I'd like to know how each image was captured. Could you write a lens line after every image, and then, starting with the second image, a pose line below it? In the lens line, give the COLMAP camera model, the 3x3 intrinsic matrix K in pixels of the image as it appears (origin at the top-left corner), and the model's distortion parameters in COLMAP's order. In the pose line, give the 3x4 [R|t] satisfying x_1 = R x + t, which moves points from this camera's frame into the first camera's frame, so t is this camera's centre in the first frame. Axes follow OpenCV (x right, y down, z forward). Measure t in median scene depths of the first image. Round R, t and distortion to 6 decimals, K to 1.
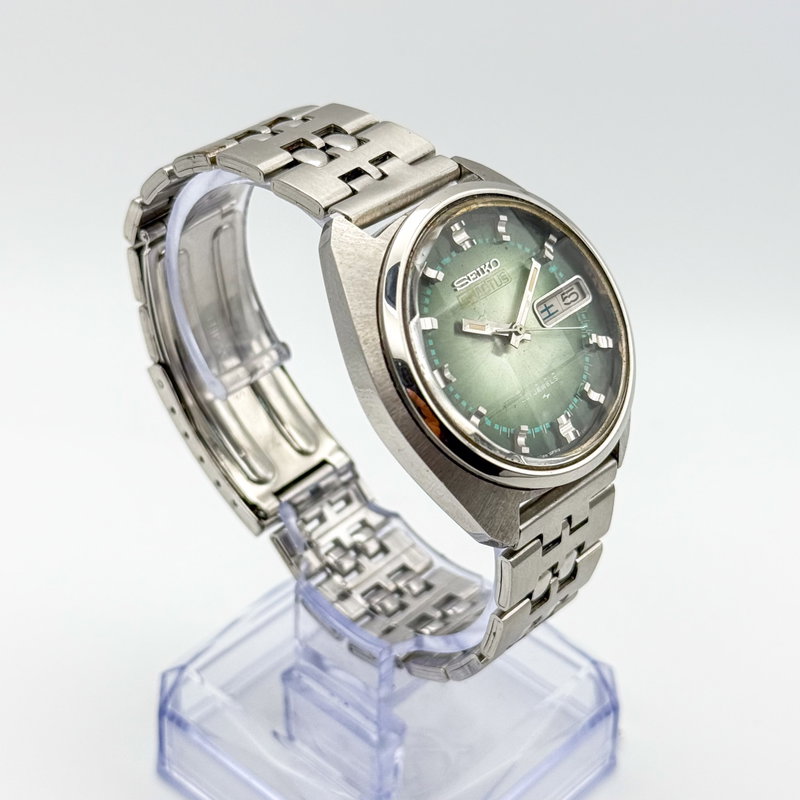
lens RADIAL K [[1883.2, 0, 392.4], [0, 1883.2, 402.9], [0, 0, 1]] dist [0.478756, 0.000000]
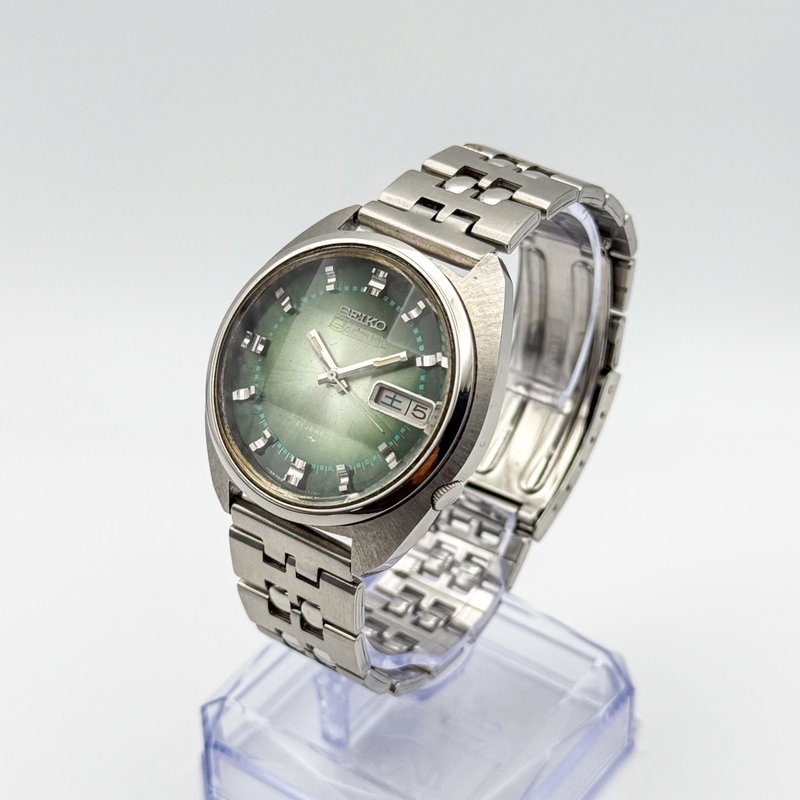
lens RADIAL K [[1883.2, 0, 396.8], [0, 1883.2, 407.1], [0, 0, 1]] dist [0.478756, 0.000000]
pose [[0.171423, 0.591048, -0.788211, 0.875656], [-0.598929, 0.697757, 0.392962, -0.442371], [0.782239, 0.404719, 0.473607, 0.508462]]
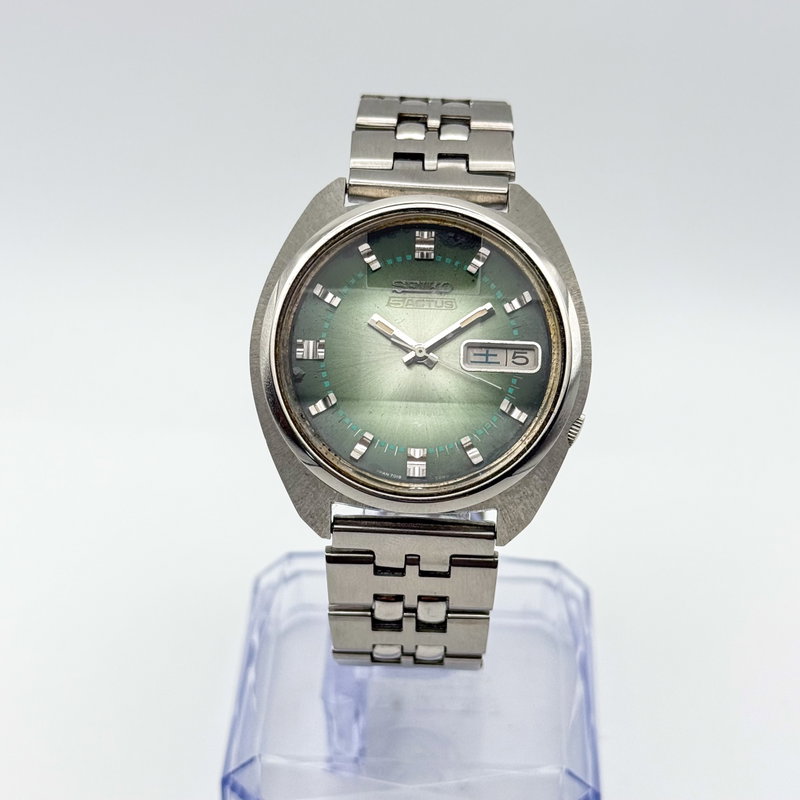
lens RADIAL K [[1883.2, 0, 400.0], [0, 1883.2, 394.5], [0, 0, 1]] dist [0.478756, 0.000000]
pose [[0.672739, 0.445599, -0.590647, 0.623481], [-0.455255, 0.878590, 0.144301, -0.149502], [0.583237, 0.171818, 0.793923, 0.201621]]
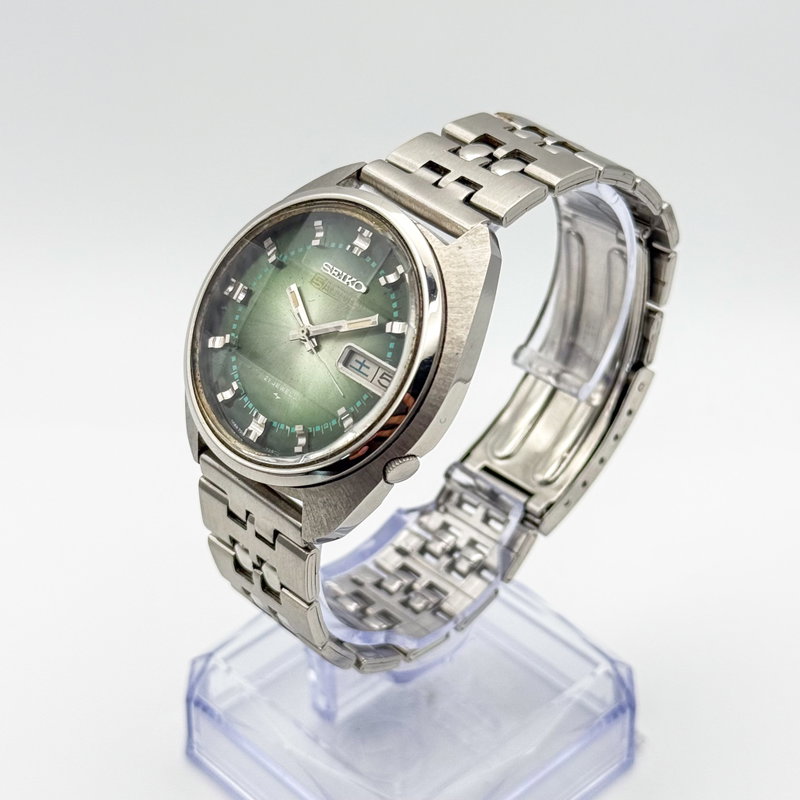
lens RADIAL K [[1883.2, 0, 399.9], [0, 1883.2, 399.5], [0, 0, 1]] dist [0.478756, 0.000000]
pose [[-0.000304, 0.600385, -0.799711, 0.866634], [-0.618294, 0.628418, 0.472020, -0.507284], [0.785947, 0.494600, 0.371023, 0.646186]]
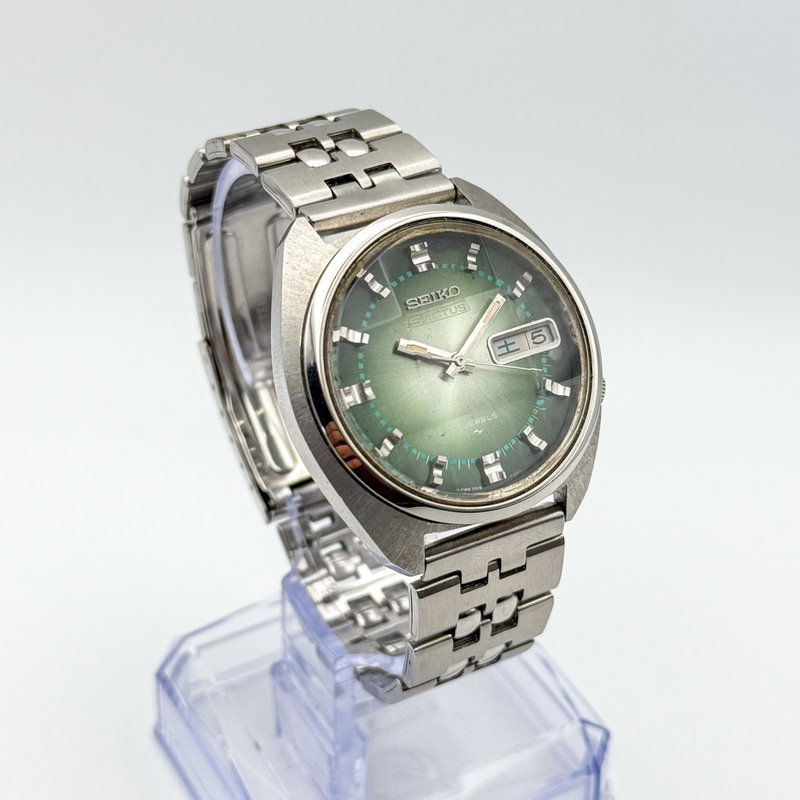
lens RADIAL K [[1883.2, 0, 406.0], [0, 1883.2, 401.8], [0, 0, 1]] dist [0.478756, 0.000000]
pose [[0.955650, 0.174214, -0.237451, 0.263063], [-0.175623, 0.984337, 0.015377, -0.026341], [0.236411, 0.027007, 0.971278, 0.040596]]
